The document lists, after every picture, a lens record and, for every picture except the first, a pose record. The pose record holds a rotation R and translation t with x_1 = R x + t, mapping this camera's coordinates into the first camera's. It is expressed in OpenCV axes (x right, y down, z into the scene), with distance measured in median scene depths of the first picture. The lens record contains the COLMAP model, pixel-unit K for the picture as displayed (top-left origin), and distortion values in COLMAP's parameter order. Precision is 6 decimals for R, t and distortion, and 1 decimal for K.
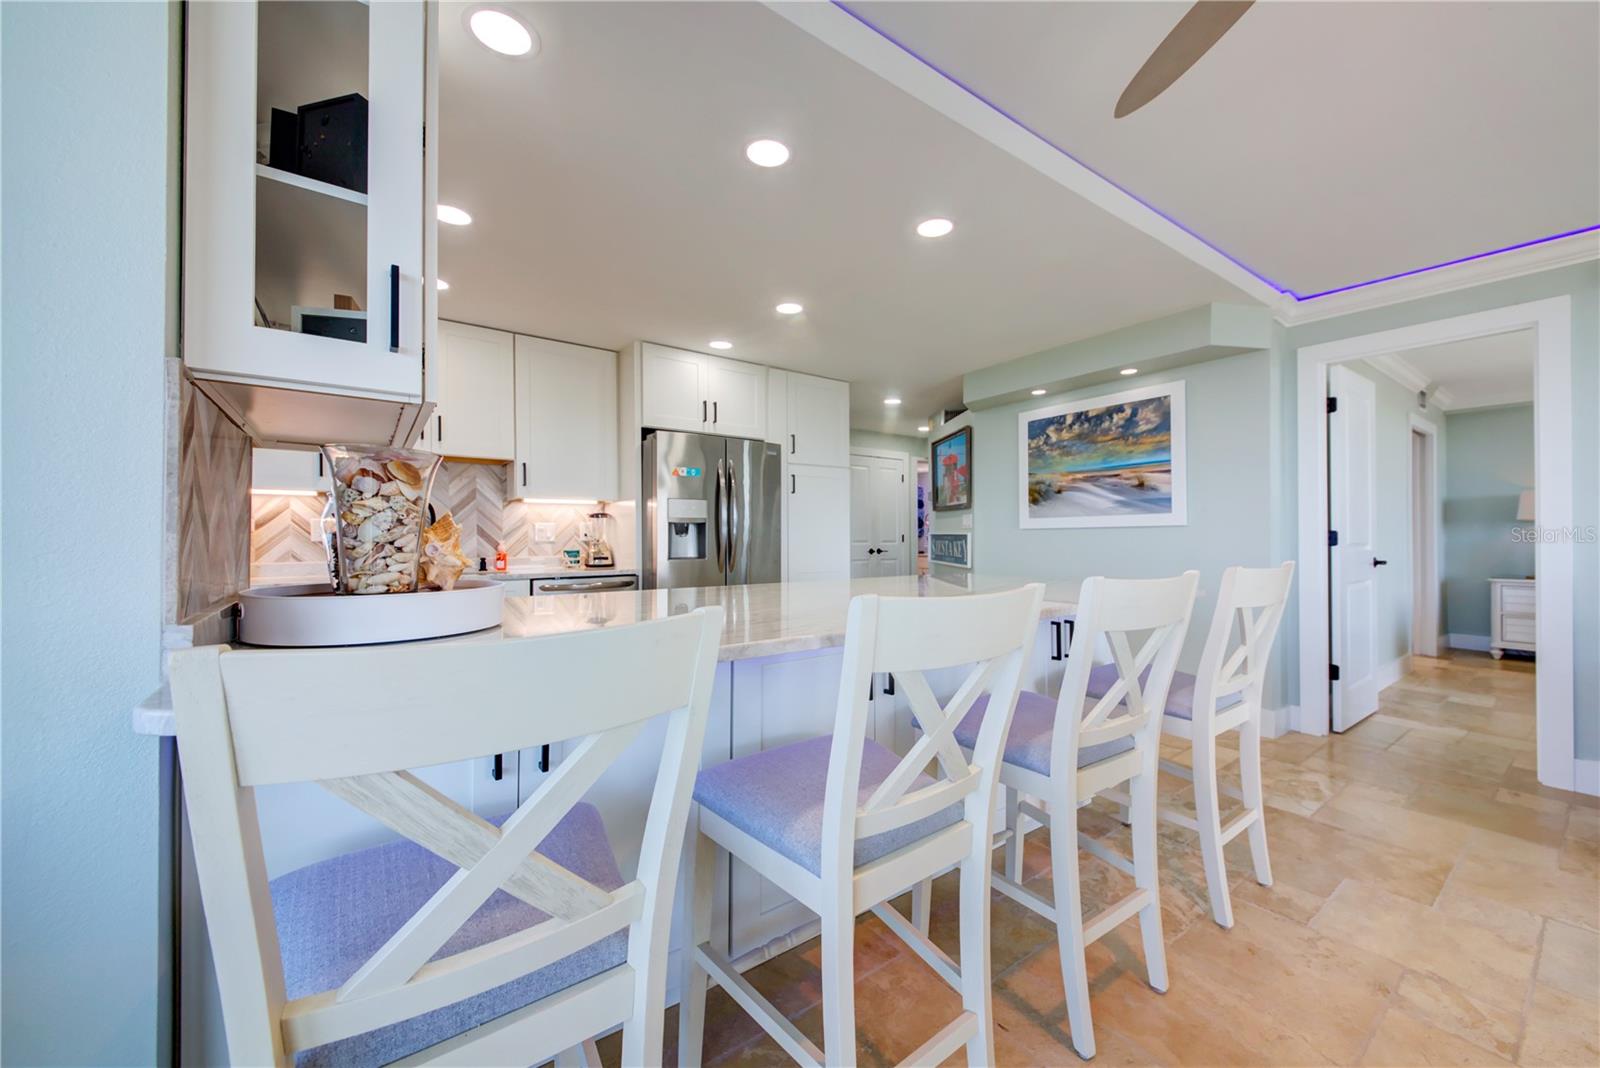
lens RADIAL K [[619.0, 0, 827.5], [0, 619.0, 529.2], [0, 0, 1]] dist [0.001658, 0.000038]
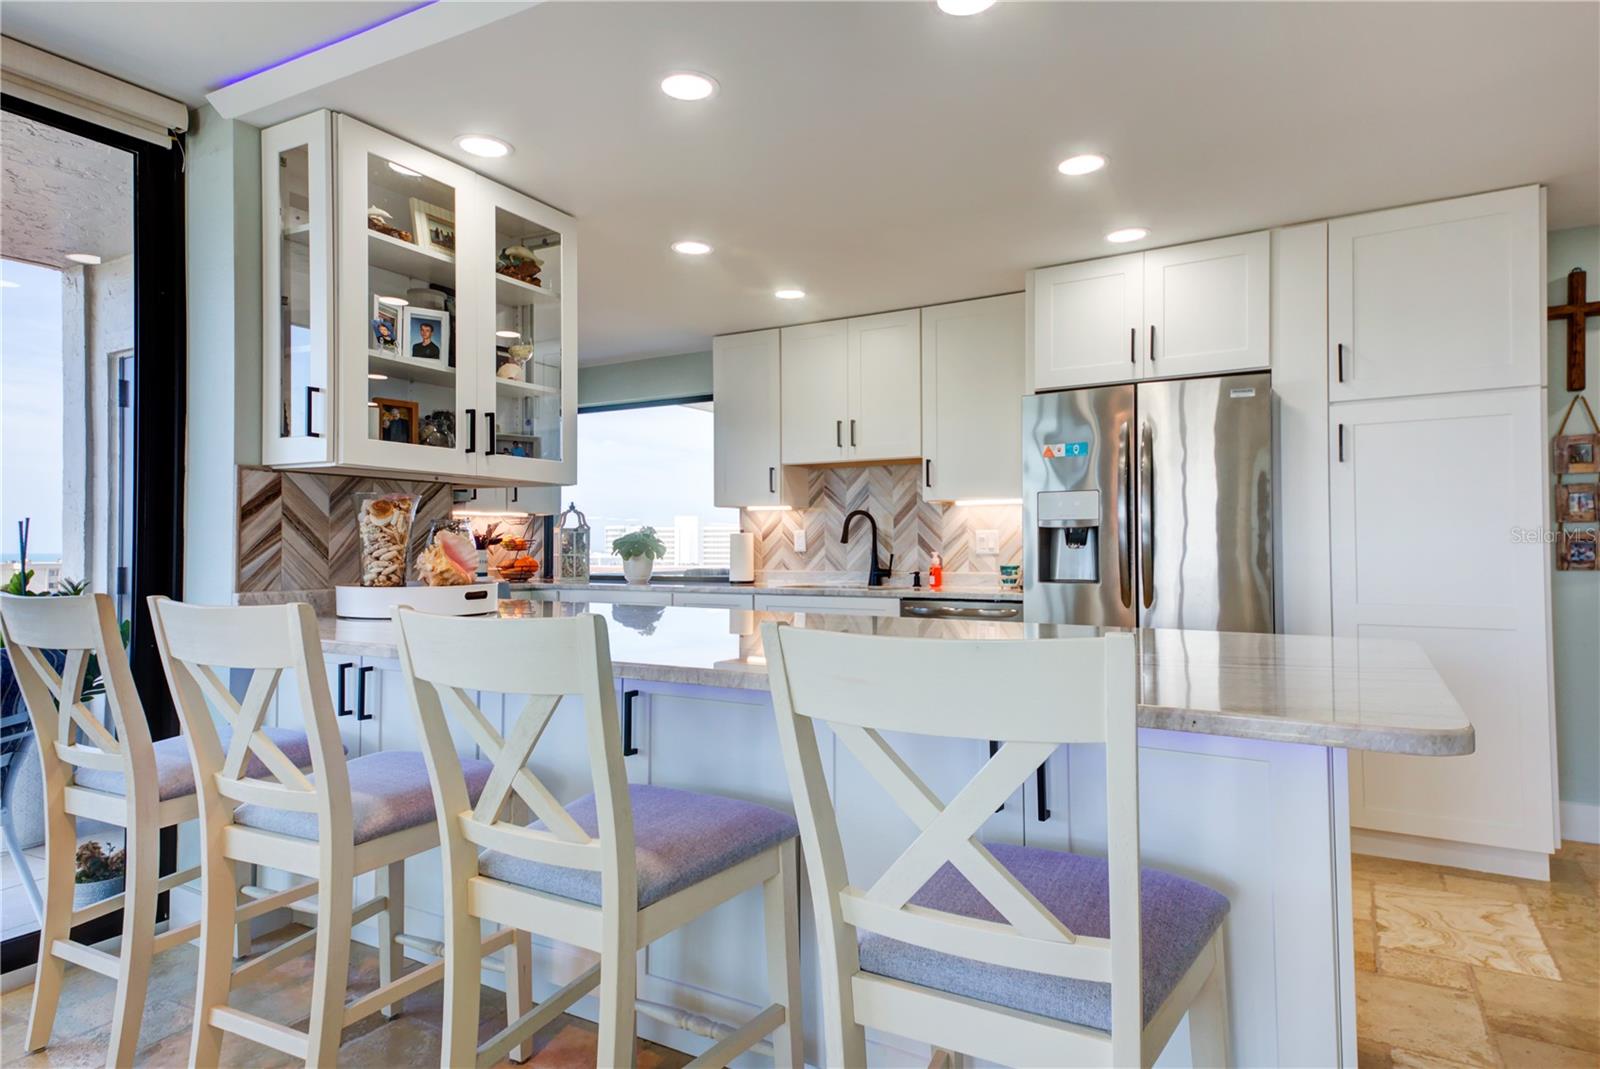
lens RADIAL K [[899.0, 0, 796.7], [0, 899.0, 533.3], [0, 0, 1]] dist [0.057945, 0.000151]
pose [[0.346646, -0.012212, -0.937917, 0.570596], [0.011680, 0.999894, -0.008702, 0.001351], [0.937923, -0.007938, 0.346751, 0.390074]]
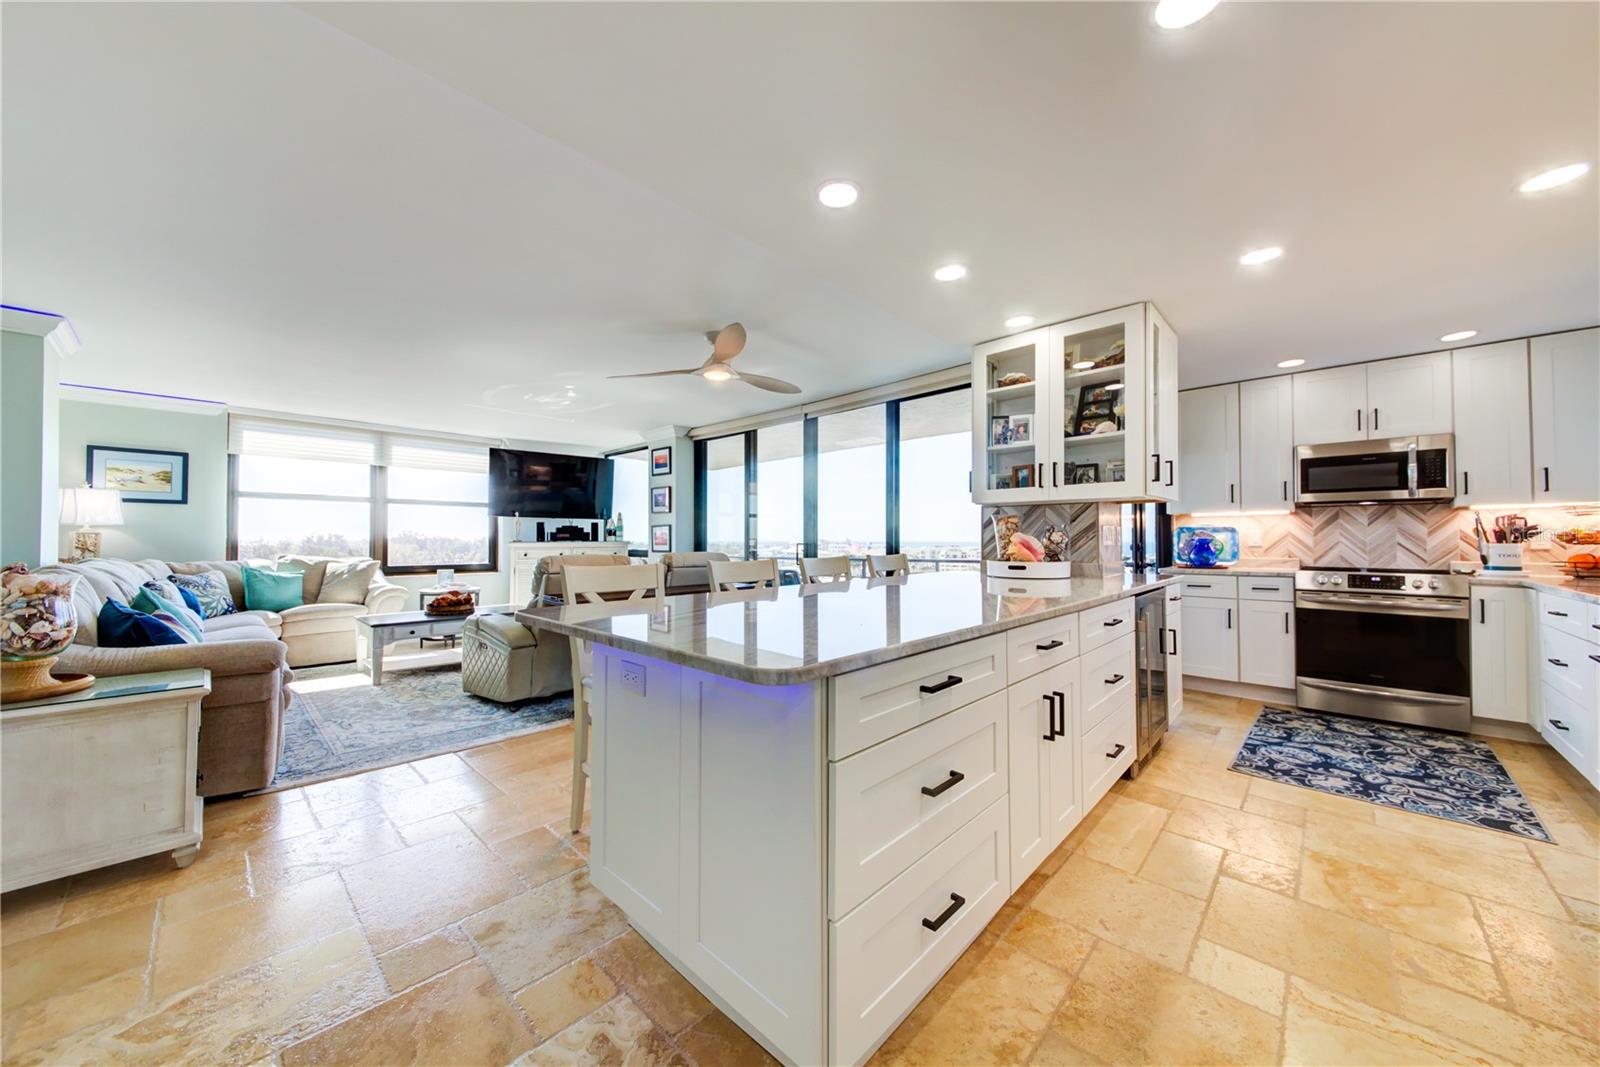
lens RADIAL K [[555.7, 0, 813.9], [0, 555.7, 529.0], [0, 0, 1]] dist [0.022153, -0.006515]
pose [[-0.990808, 0.000704, -0.135273, 0.210324], [0.005254, 0.999432, -0.033279, 0.010660], [0.135173, -0.033684, -0.990249, 1.164701]]
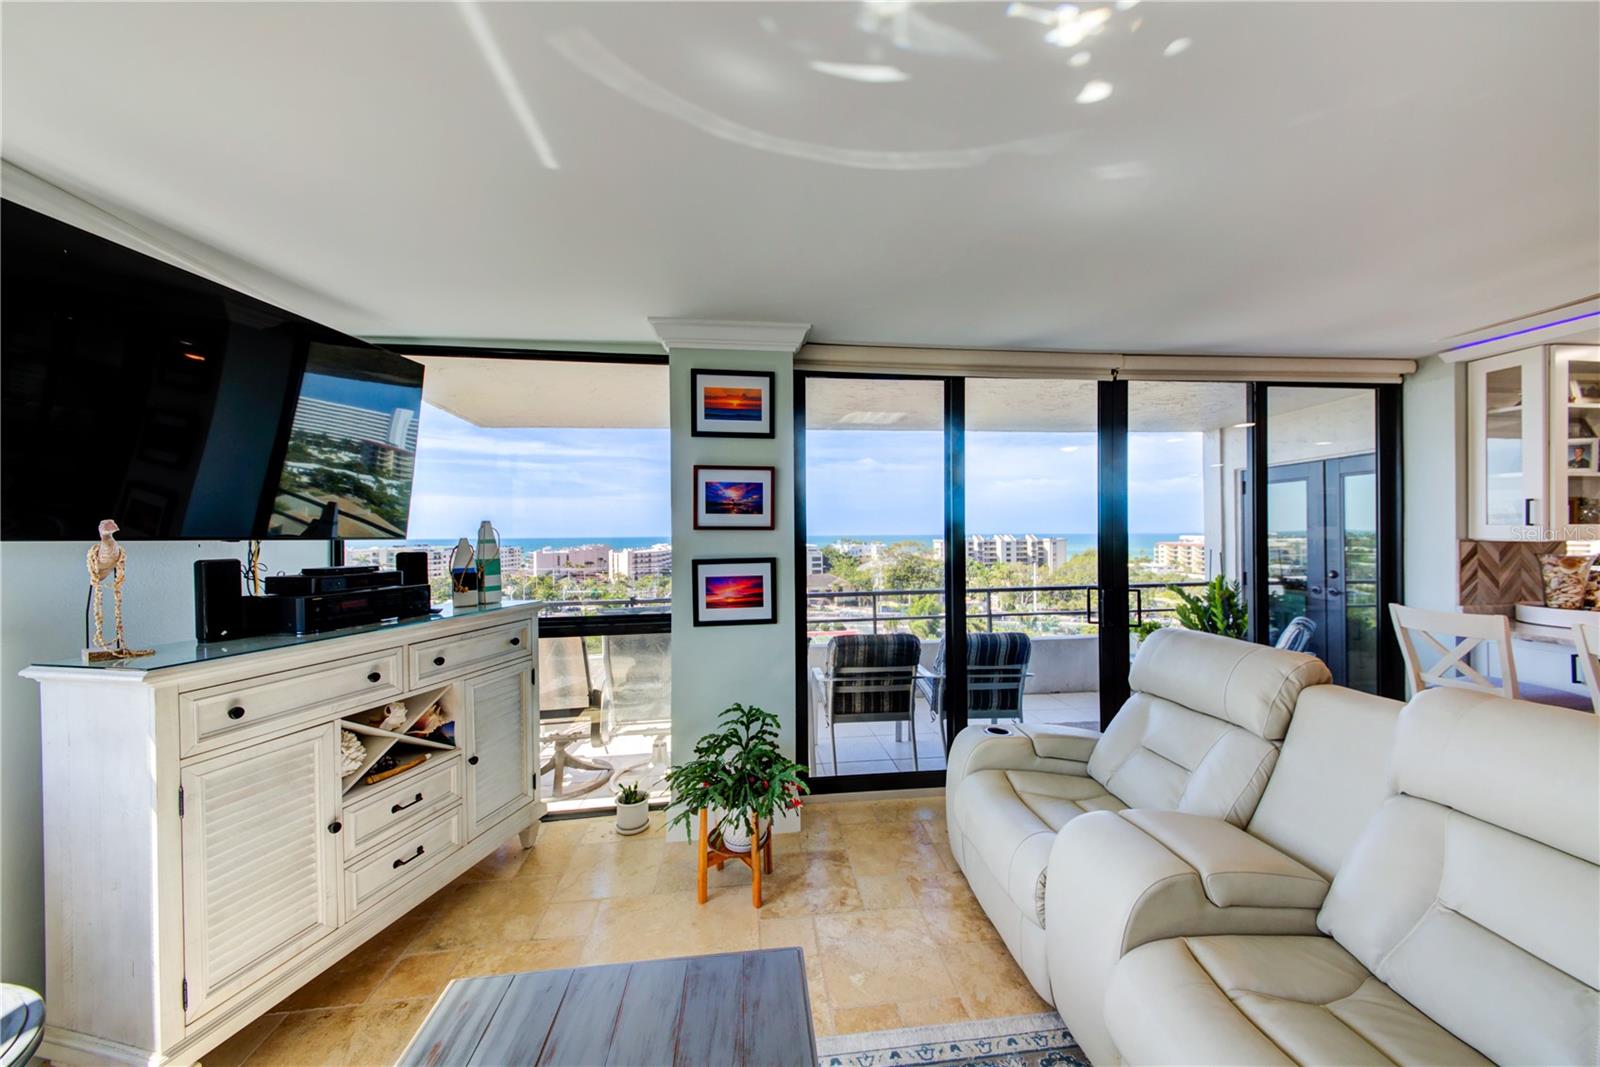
lens RADIAL K [[555.7, 0, 809.9], [0, 555.7, 532.0], [0, 0, 1]] dist [0.022153, -0.006515]
pose [[-0.535343, 0.005415, -0.844618, 0.974900], [0.021096, 0.999753, -0.006962, -0.085968], [0.844371, -0.021545, -0.535325, -0.116123]]
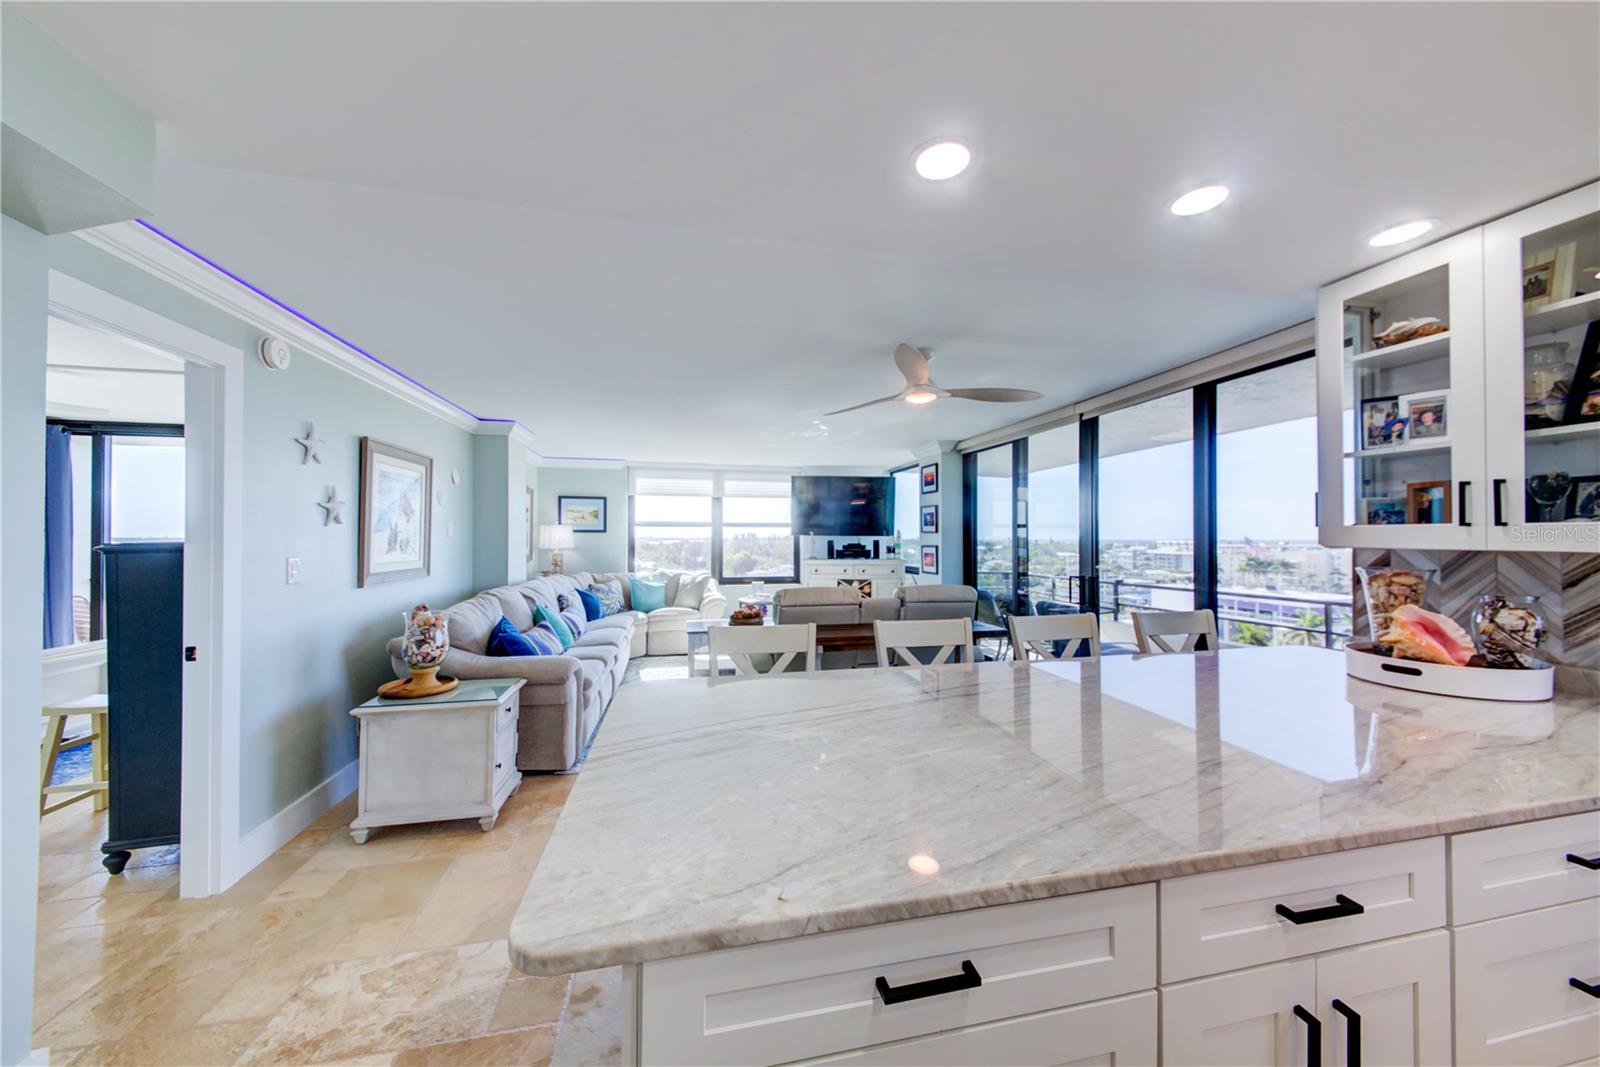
lens RADIAL K [[555.7, 0, 810.0], [0, 555.7, 530.3], [0, 0, 1]] dist [0.022153, -0.006515]
pose [[-0.895167, 0.009004, 0.445641, 0.033586], [-0.003355, 0.999632, -0.026936, -0.058703], [-0.445719, -0.025608, -0.894807, 1.033756]]
